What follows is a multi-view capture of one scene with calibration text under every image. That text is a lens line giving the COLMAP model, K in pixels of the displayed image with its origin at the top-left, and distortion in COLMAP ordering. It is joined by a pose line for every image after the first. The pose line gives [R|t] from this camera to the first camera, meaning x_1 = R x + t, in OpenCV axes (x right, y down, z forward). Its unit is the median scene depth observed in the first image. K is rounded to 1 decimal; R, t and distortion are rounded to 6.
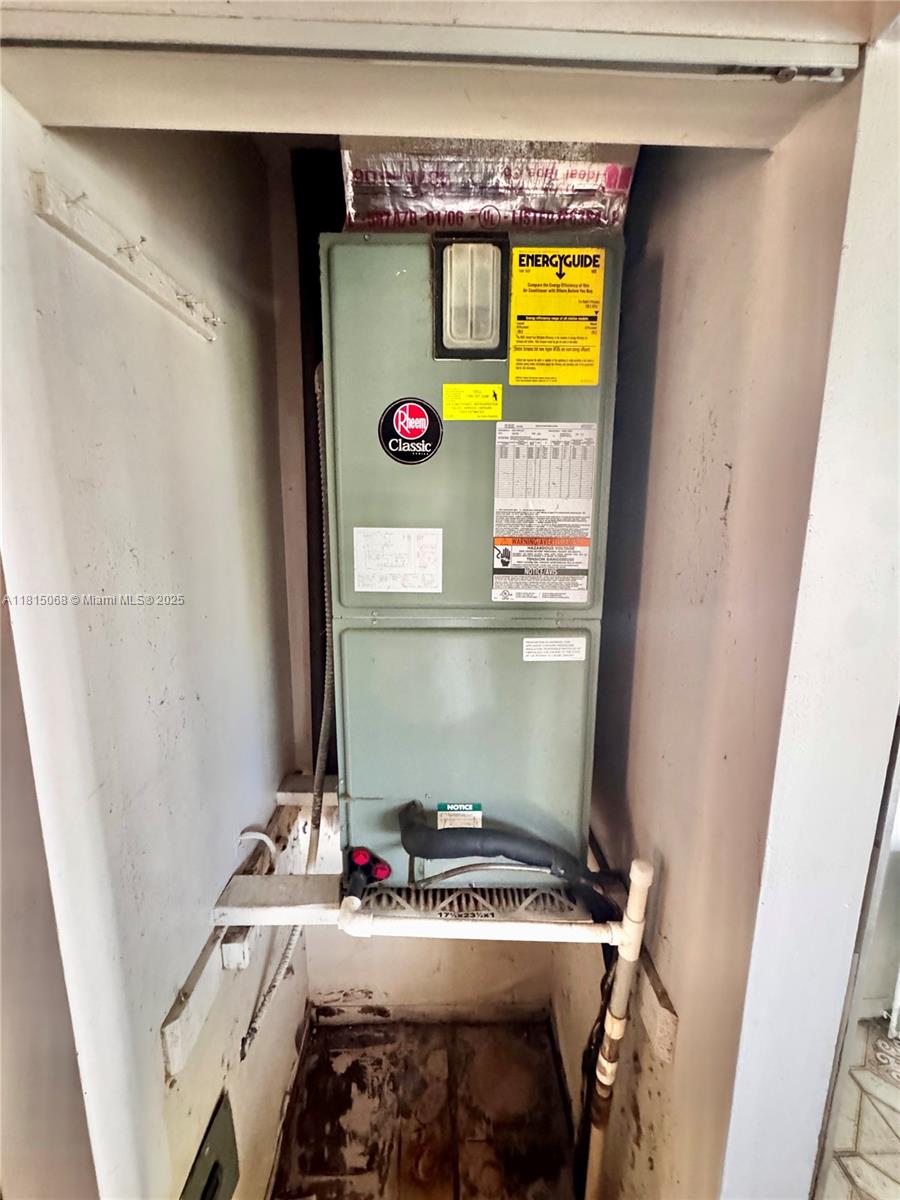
lens RADIAL K [[494.4, 0, 450.0], [0, 494.4, 599.1], [0, 0, 1]] dist [-0.001279, 0.000412]
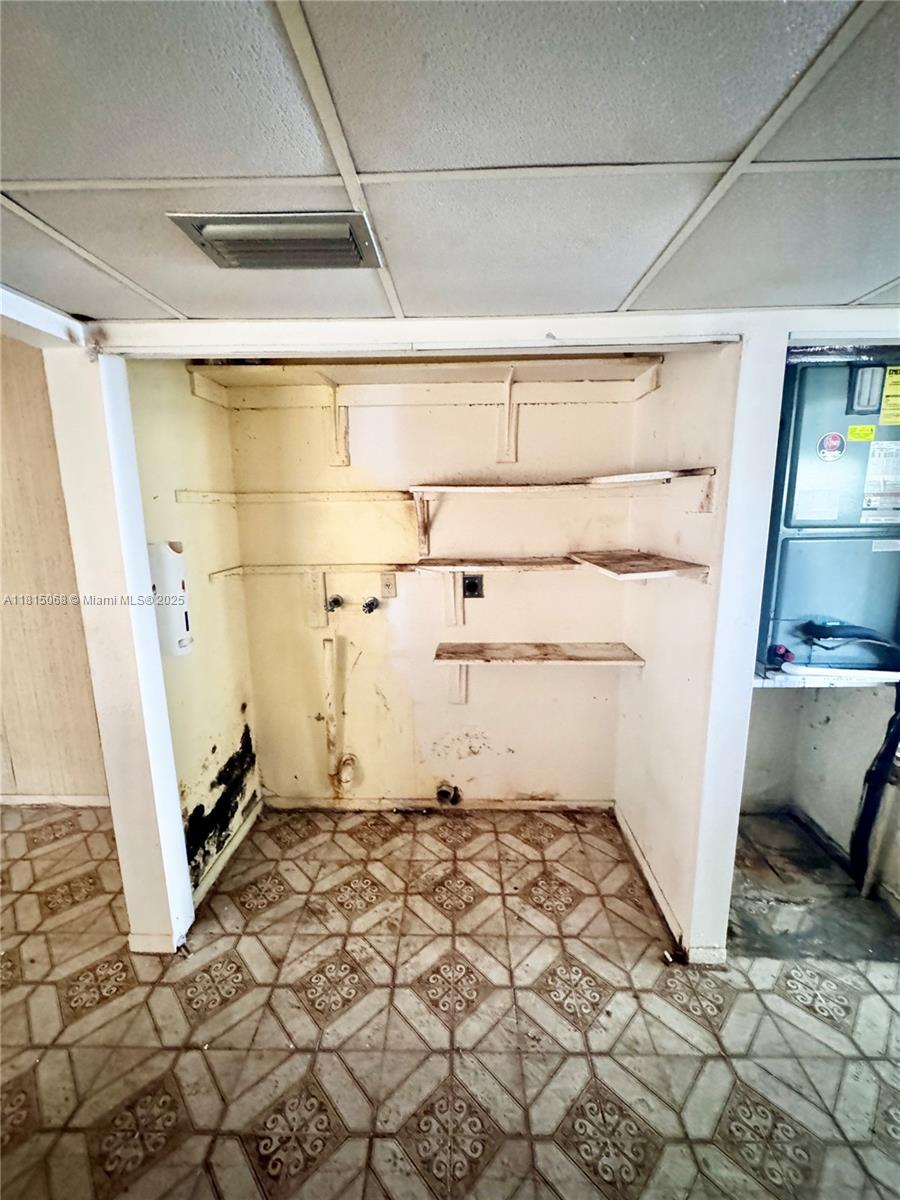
lens RADIAL K [[494.4, 0, 446.7], [0, 494.4, 590.6], [0, 0, 1]] dist [-0.001279, 0.000412]
pose [[0.997916, -0.007965, -0.064035, -1.628528], [0.008041, 0.999967, 0.000930, 0.290234], [0.064026, -0.001443, 0.997947, -1.314511]]
